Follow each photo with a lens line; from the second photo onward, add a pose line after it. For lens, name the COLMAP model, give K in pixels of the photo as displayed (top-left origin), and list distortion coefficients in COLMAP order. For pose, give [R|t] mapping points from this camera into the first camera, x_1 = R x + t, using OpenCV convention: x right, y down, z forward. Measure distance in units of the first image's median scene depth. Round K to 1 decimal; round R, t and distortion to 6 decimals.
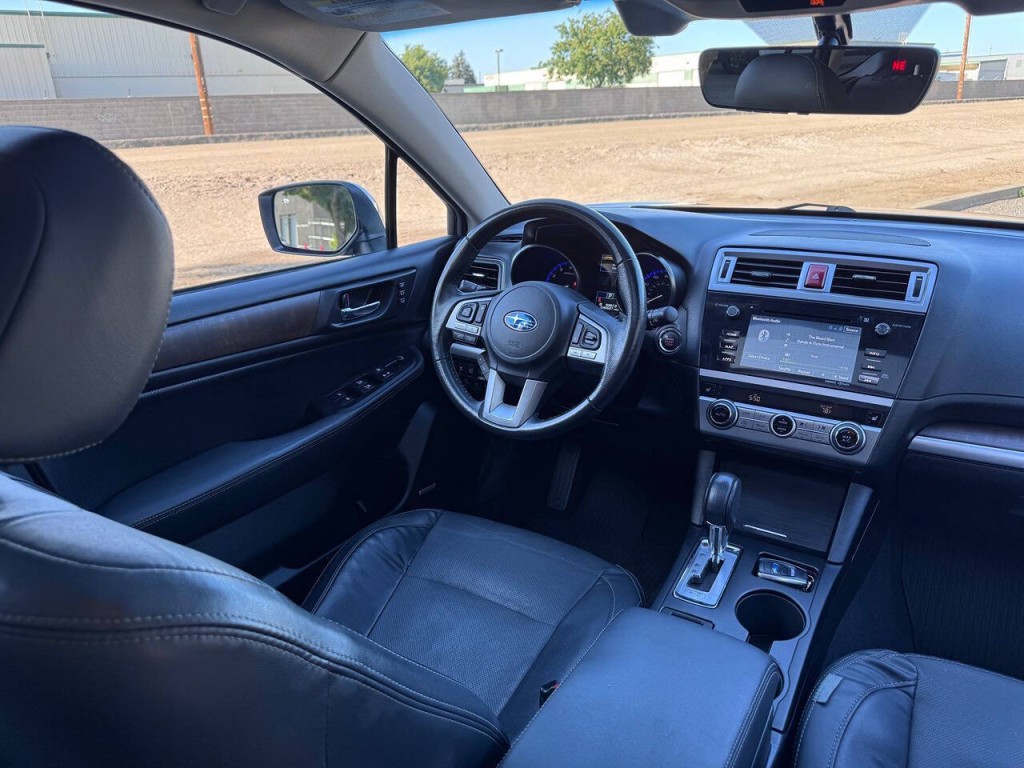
lens RADIAL K [[724.4, 0, 506.3], [0, 724.4, 388.9], [0, 0, 1]] dist [0.049377, -0.061336]
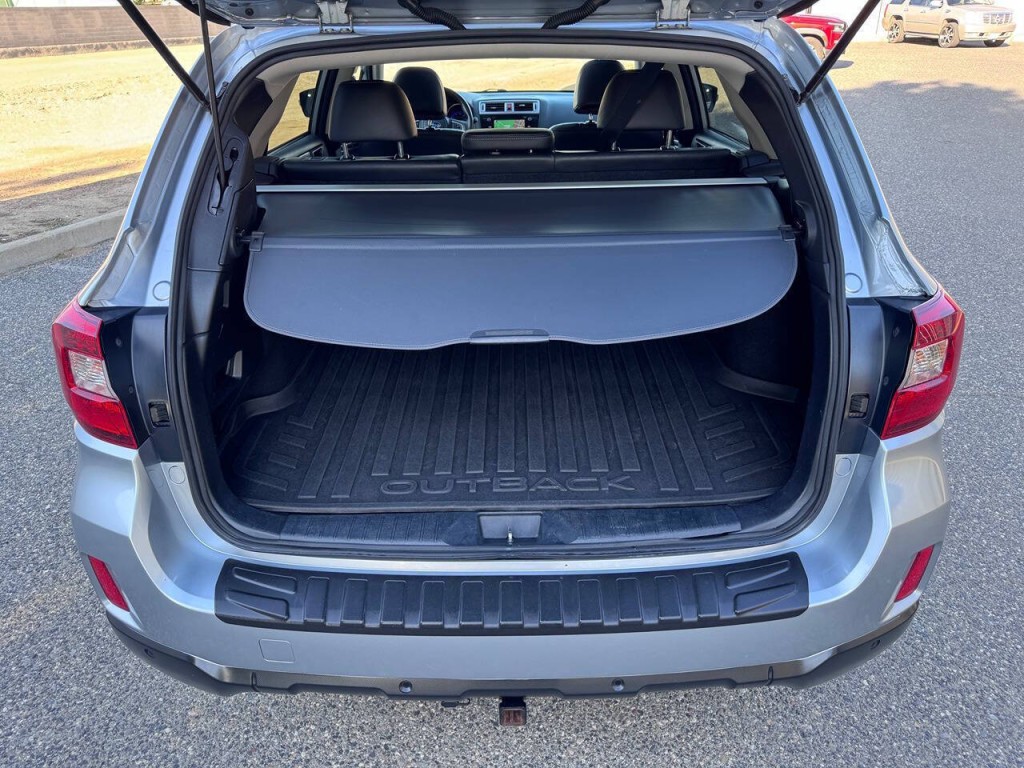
lens RADIAL K [[724.4, 0, 509.3], [0, 724.4, 382.1], [0, 0, 1]] dist [0.049377, -0.061336]
pose [[0.846713, -0.226545, 0.481409, -1.457542], [0.184654, 0.973703, 0.133439, 0.623512], [-0.498979, -0.024090, 0.866279, -1.915505]]
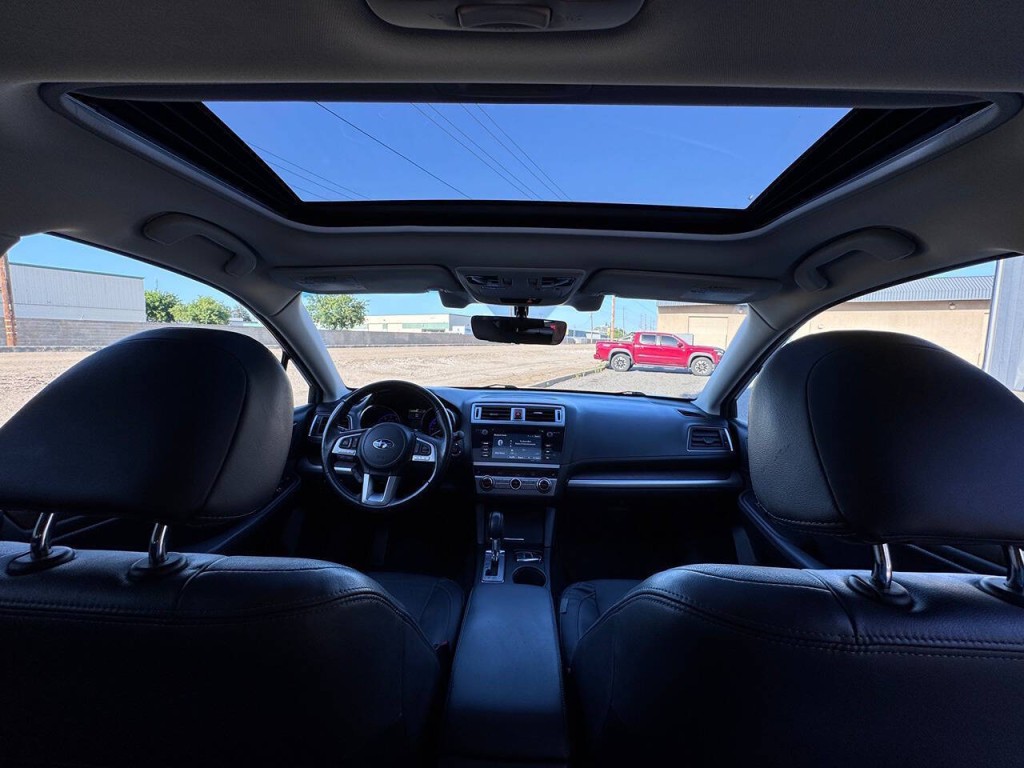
lens RADIAL K [[410.0, 0, 508.9], [0, 410.0, 382.2], [0, 0, 1]] dist [-0.010098, 0.001155]
pose [[0.865128, -0.002945, 0.501543, -0.217010], [0.137899, 0.962840, -0.232212, 0.037260], [-0.482222, 0.270056, 0.833386, -0.047738]]
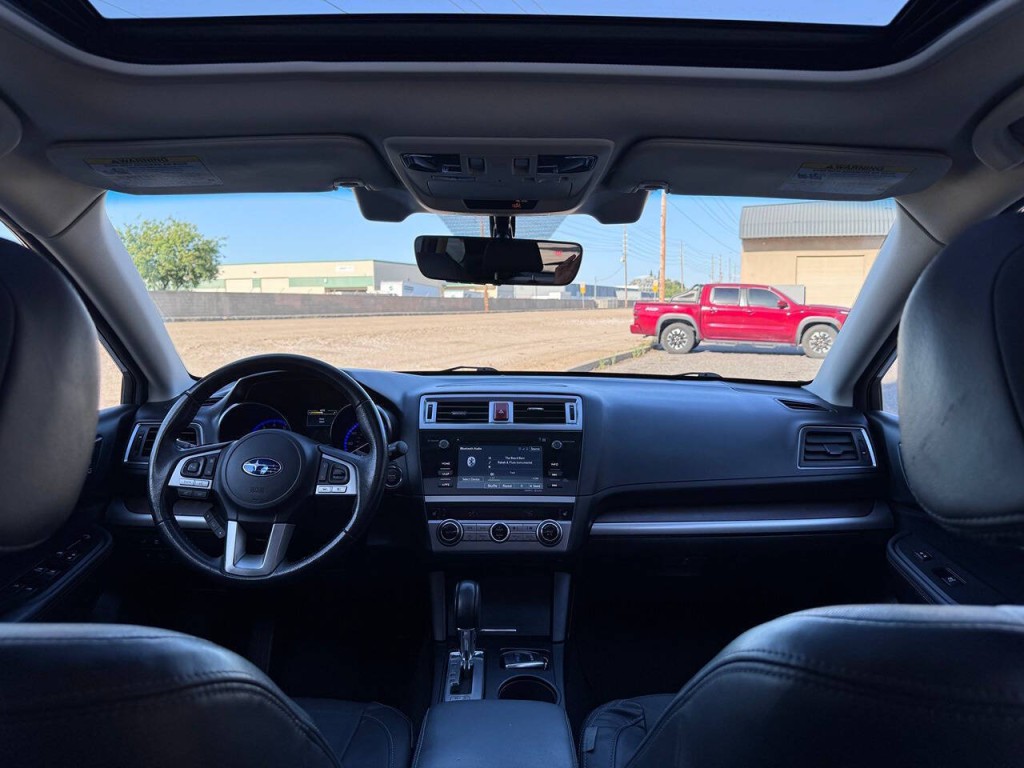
lens RADIAL K [[724.4, 0, 509.0], [0, 724.4, 381.5], [0, 0, 1]] dist [0.049377, -0.061336]
pose [[0.846018, -0.025420, 0.532547, -0.223754], [0.169469, 0.959881, -0.223404, 0.076453], [-0.505503, 0.279254, 0.816385, -0.043758]]
